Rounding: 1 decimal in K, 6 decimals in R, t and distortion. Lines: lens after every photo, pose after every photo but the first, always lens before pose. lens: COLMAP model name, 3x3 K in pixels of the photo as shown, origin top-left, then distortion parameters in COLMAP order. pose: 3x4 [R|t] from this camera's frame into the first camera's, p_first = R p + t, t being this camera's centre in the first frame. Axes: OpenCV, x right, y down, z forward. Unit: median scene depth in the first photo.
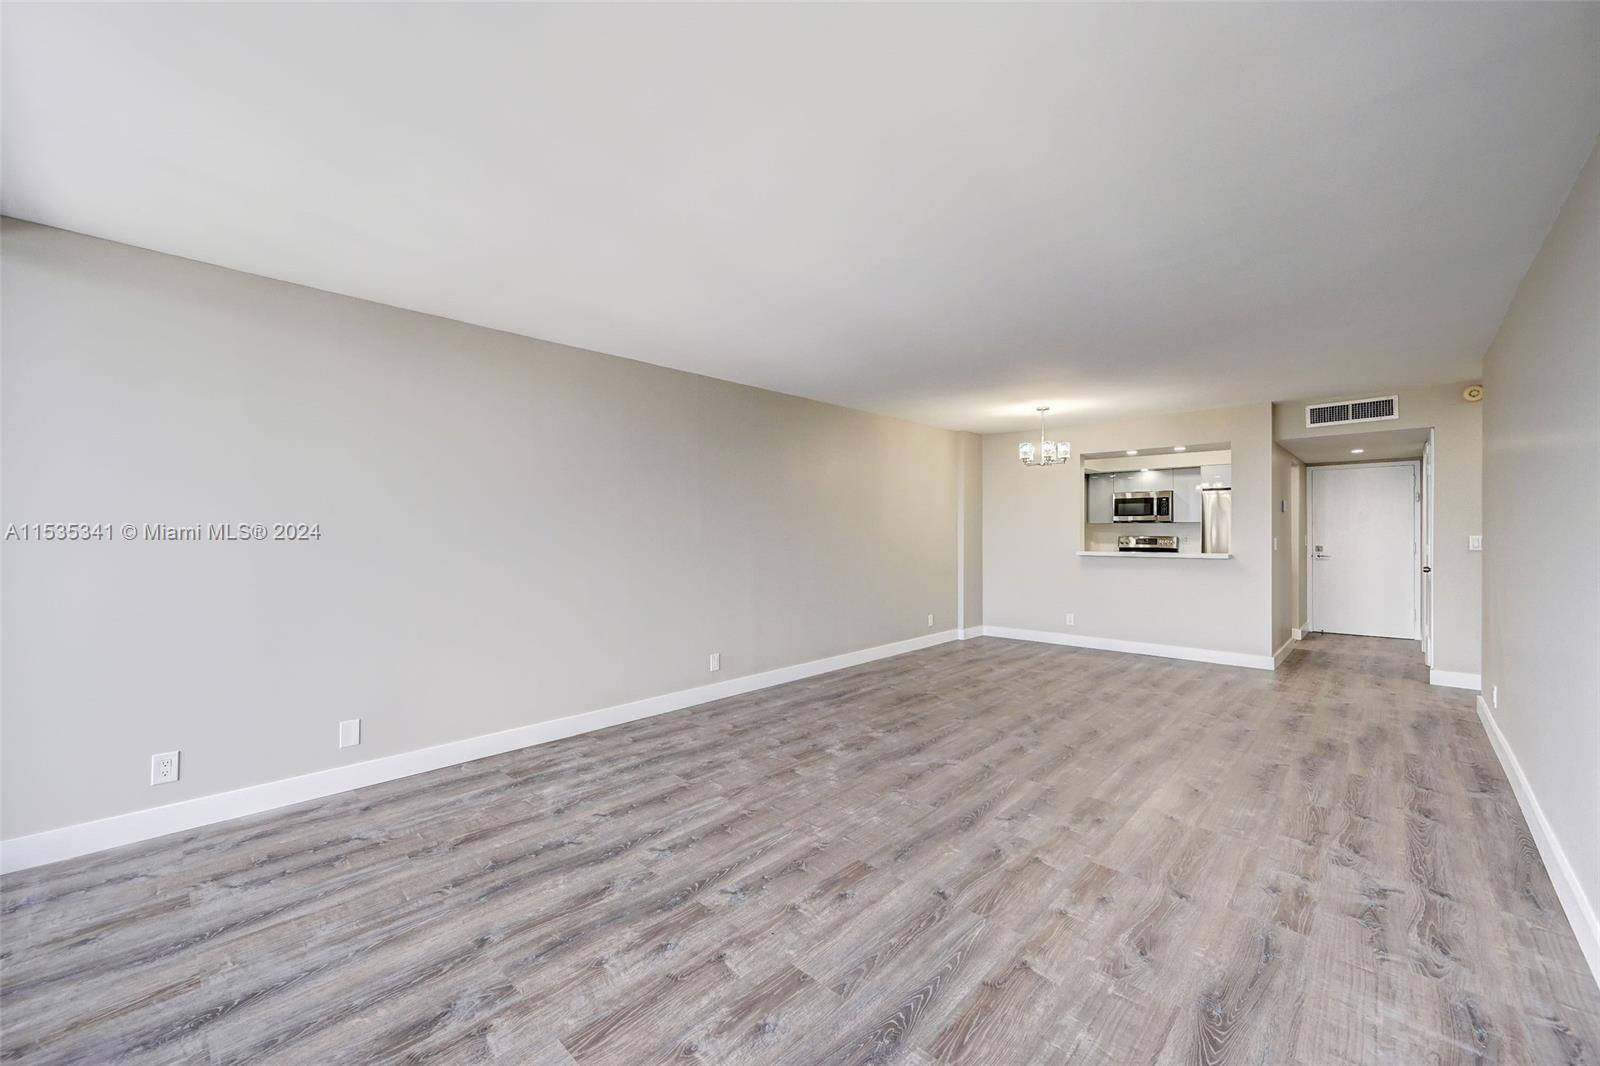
lens RADIAL K [[630.2, 0, 803.1], [0, 630.2, 525.3], [0, 0, 1]] dist [-0.002868, 0.000317]
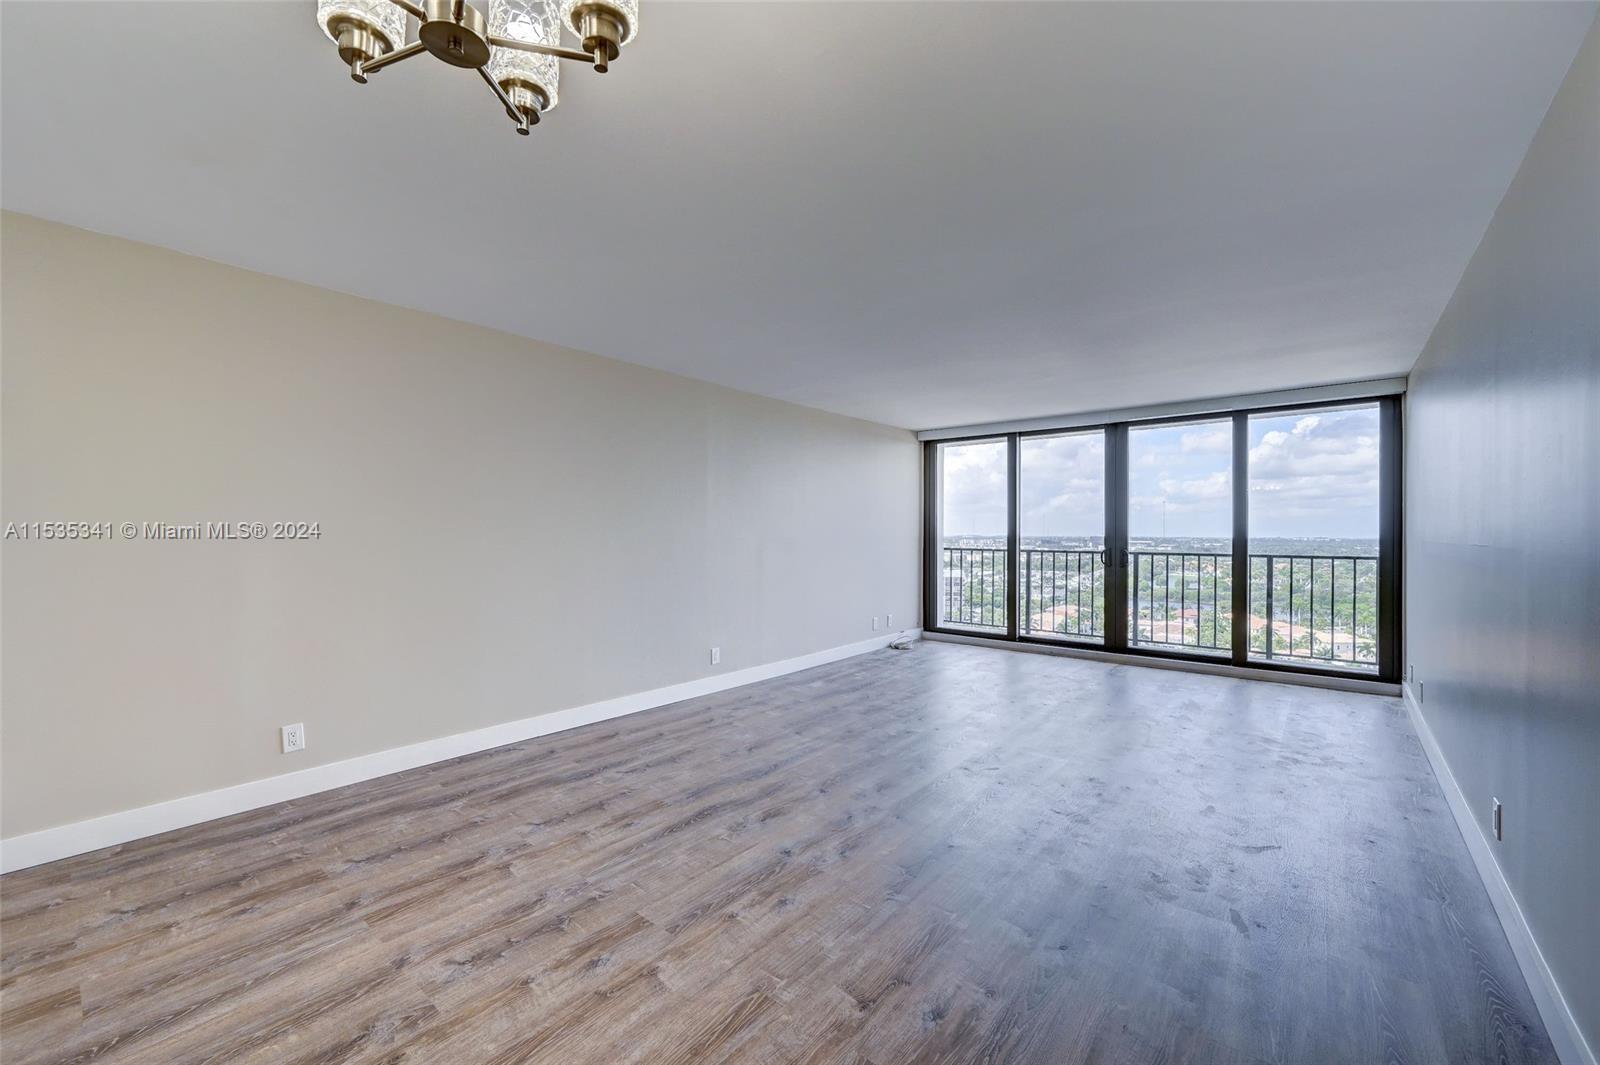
lens RADIAL K [[631.9, 0, 793.3], [0, 631.9, 536.8], [0, 0, 1]] dist [-0.004066, -0.000197]
pose [[-0.998683, -0.001959, -0.051278, 0.680402], [-0.001938, 0.999998, -0.000462, 0.021561], [0.051279, -0.000362, -0.998684, 2.468615]]
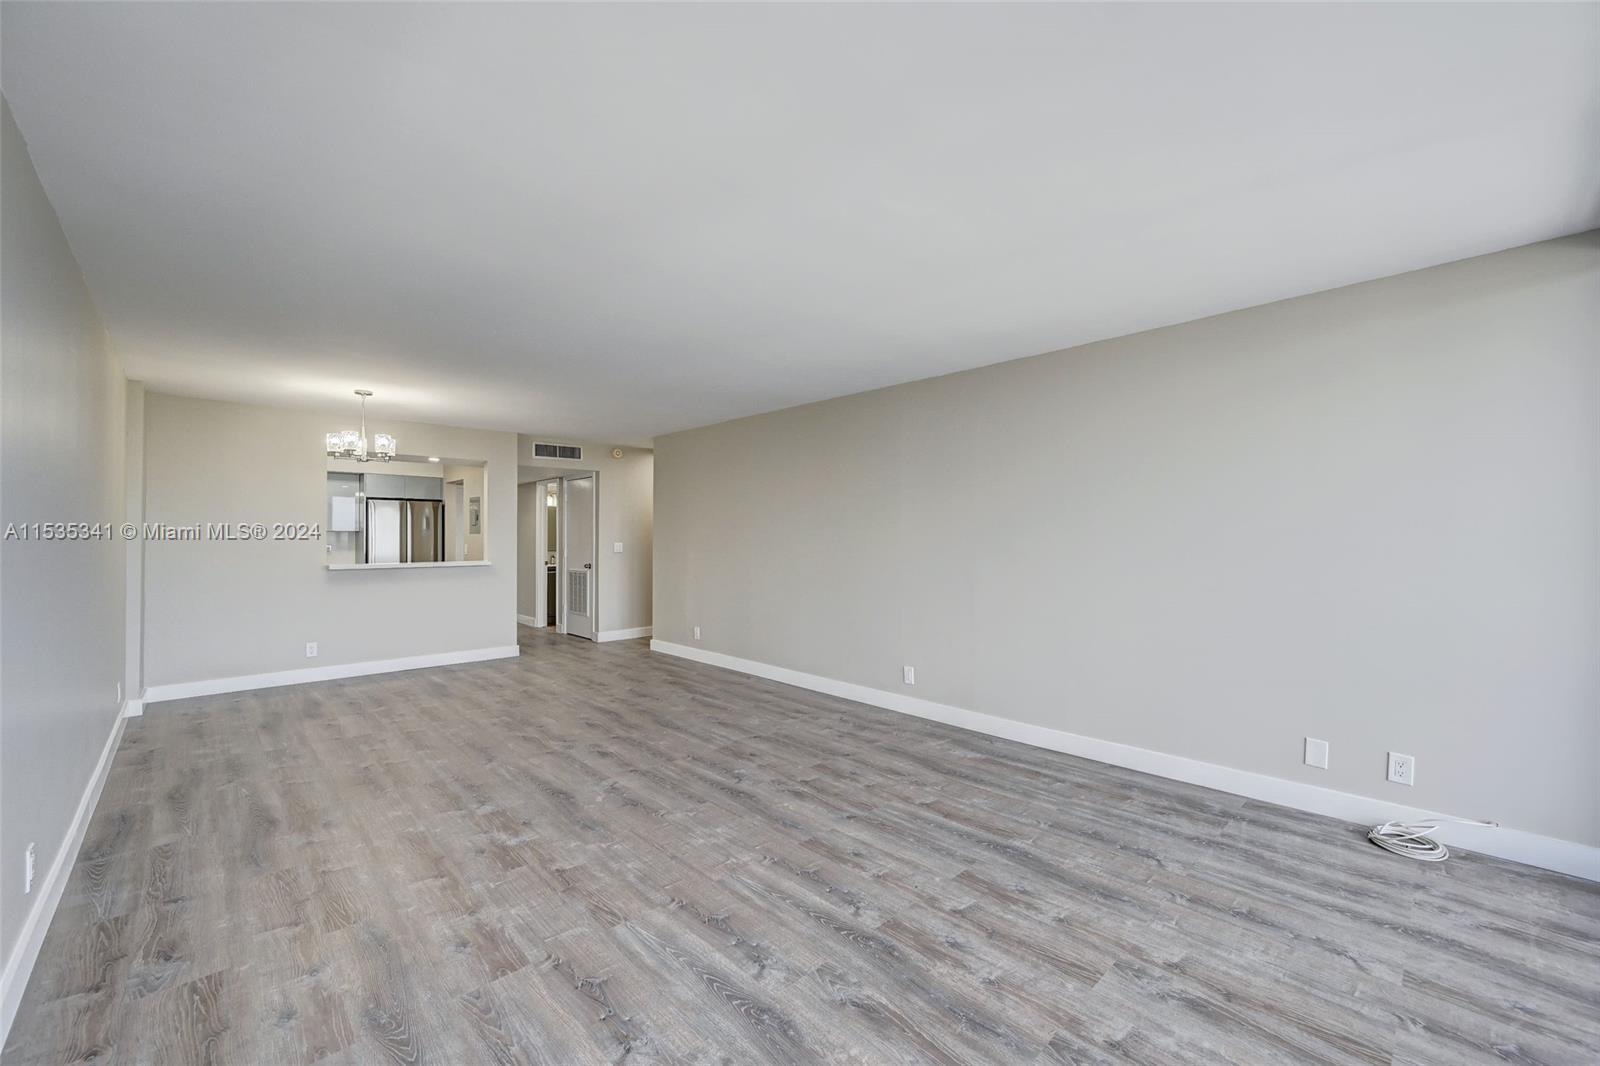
lens RADIAL K [[630.2, 0, 795.0], [0, 630.2, 539.2], [0, 0, 1]] dist [-0.002868, 0.000317]
pose [[0.055513, 0.000505, 0.998458, -0.887504], [-0.008021, 0.999968, -0.000060, 0.005146], [-0.998426, -0.008005, 0.055515, 0.844567]]
